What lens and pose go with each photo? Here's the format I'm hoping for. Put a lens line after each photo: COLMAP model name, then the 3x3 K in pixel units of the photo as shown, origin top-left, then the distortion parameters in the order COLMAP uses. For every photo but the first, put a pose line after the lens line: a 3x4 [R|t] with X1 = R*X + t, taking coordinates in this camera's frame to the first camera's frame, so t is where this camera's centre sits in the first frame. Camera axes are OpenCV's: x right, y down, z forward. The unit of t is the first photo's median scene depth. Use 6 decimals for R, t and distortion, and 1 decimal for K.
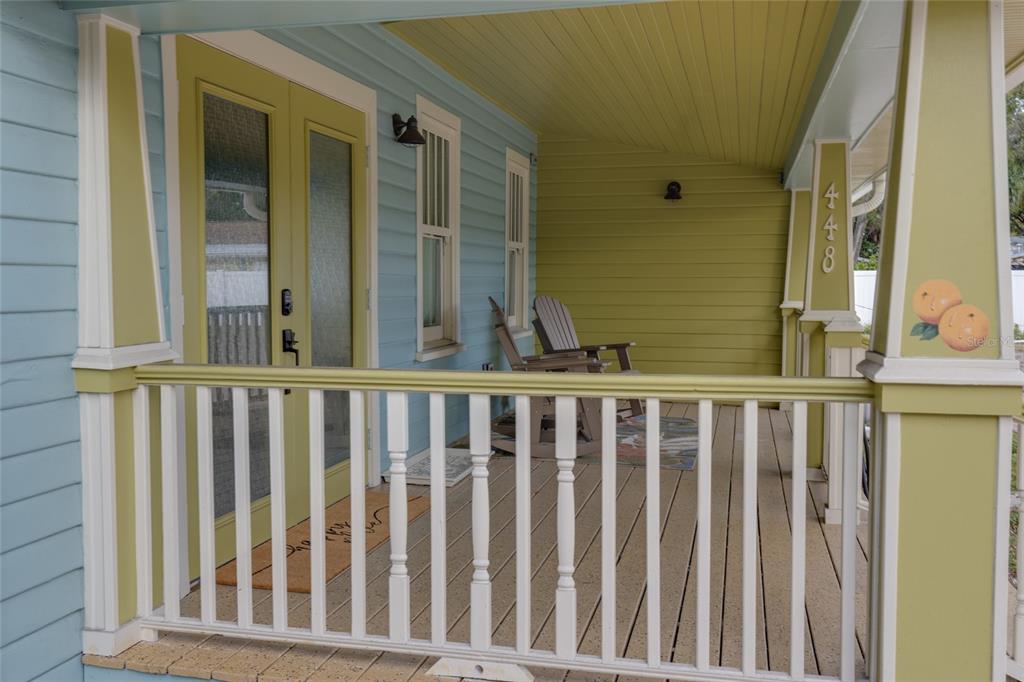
lens RADIAL K [[973.1, 0, 512.0], [0, 973.1, 341.0], [0, 0, 1]] dist [0.010953, 0.011112]
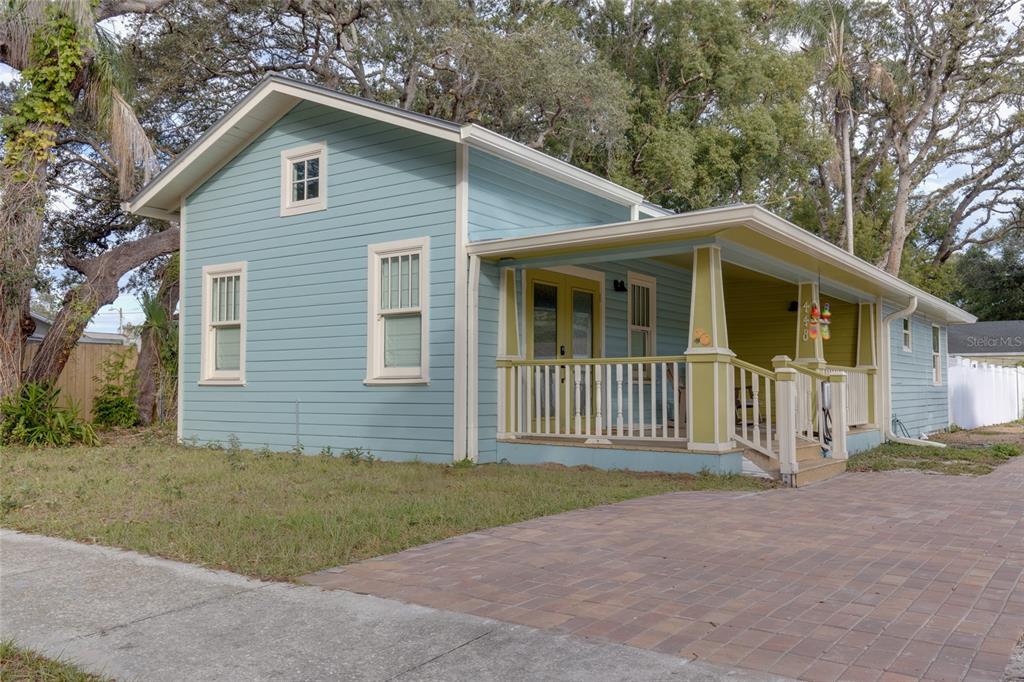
lens RADIAL K [[843.6, 0, 512.0], [0, 843.6, 341.0], [0, 0, 1]] dist [0.001086, 0.000033]
pose [[0.926599, -0.019657, -0.375537, 0.786073], [-0.026162, 0.992844, -0.116521, 0.314823], [0.375140, 0.117793, 0.919453, -1.872687]]
